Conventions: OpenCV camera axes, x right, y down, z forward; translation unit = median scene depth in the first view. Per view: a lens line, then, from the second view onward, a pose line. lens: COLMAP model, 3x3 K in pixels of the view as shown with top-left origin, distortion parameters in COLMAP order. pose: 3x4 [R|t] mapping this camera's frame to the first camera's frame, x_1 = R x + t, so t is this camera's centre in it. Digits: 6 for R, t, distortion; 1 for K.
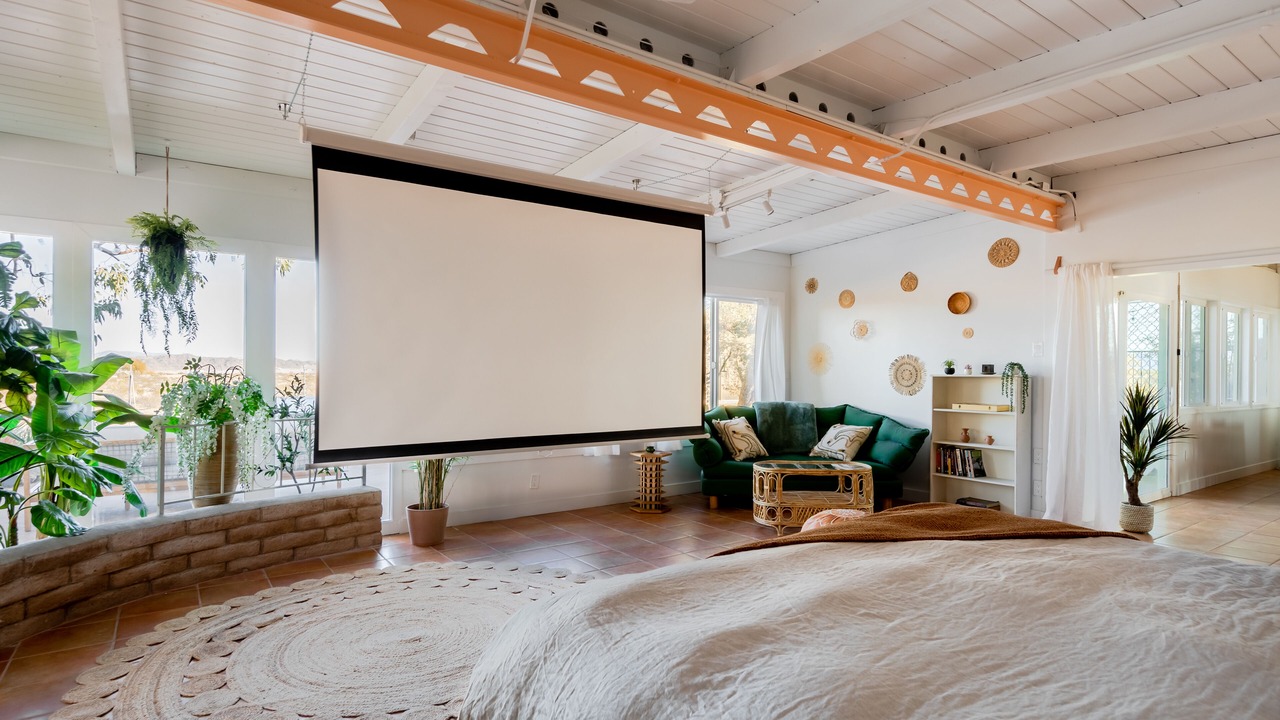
lens RADIAL K [[774.4, 0, 641.7], [0, 774.4, 363.1], [0, 0, 1]] dist [-0.002087, -0.001923]
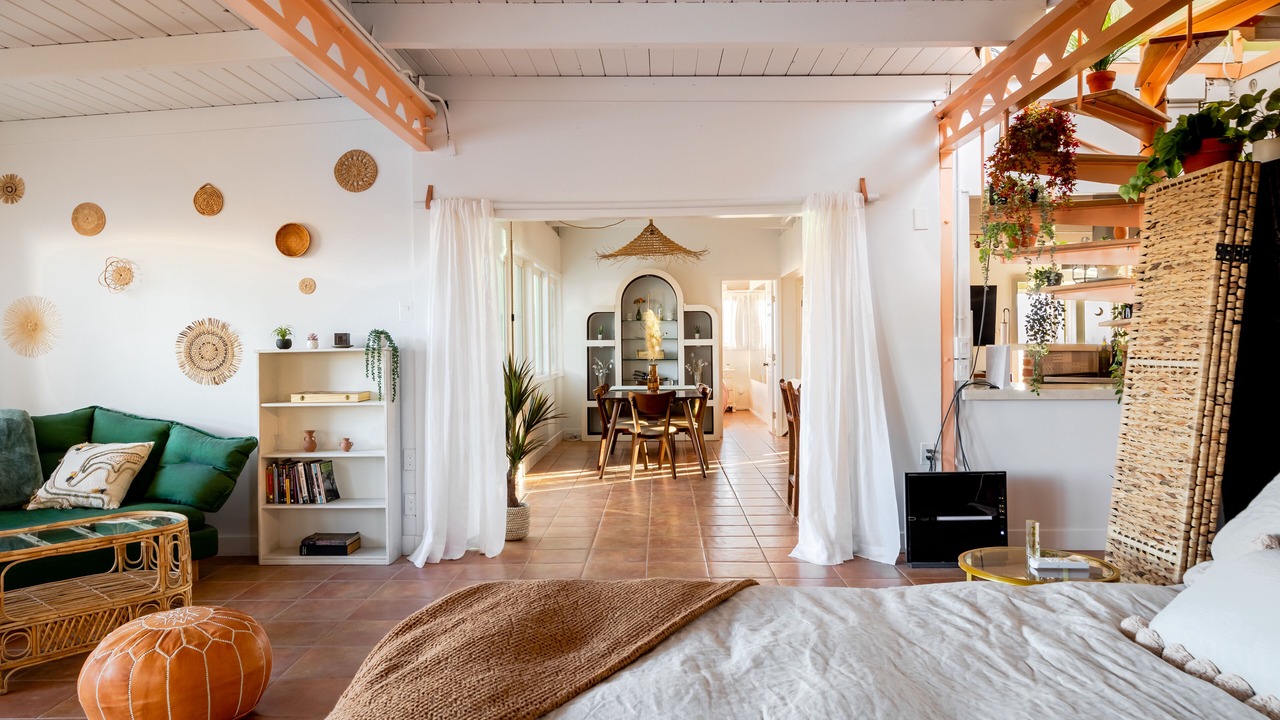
lens RADIAL K [[896.7, 0, 640.3], [0, 896.7, 350.0], [0, 0, 1]] dist [0.013012, -0.000241]
pose [[0.589766, -0.022550, 0.807259, -0.031663], [0.007615, 0.999721, 0.022363, 0.000950], [-0.807538, -0.007042, 0.589774, 0.322054]]
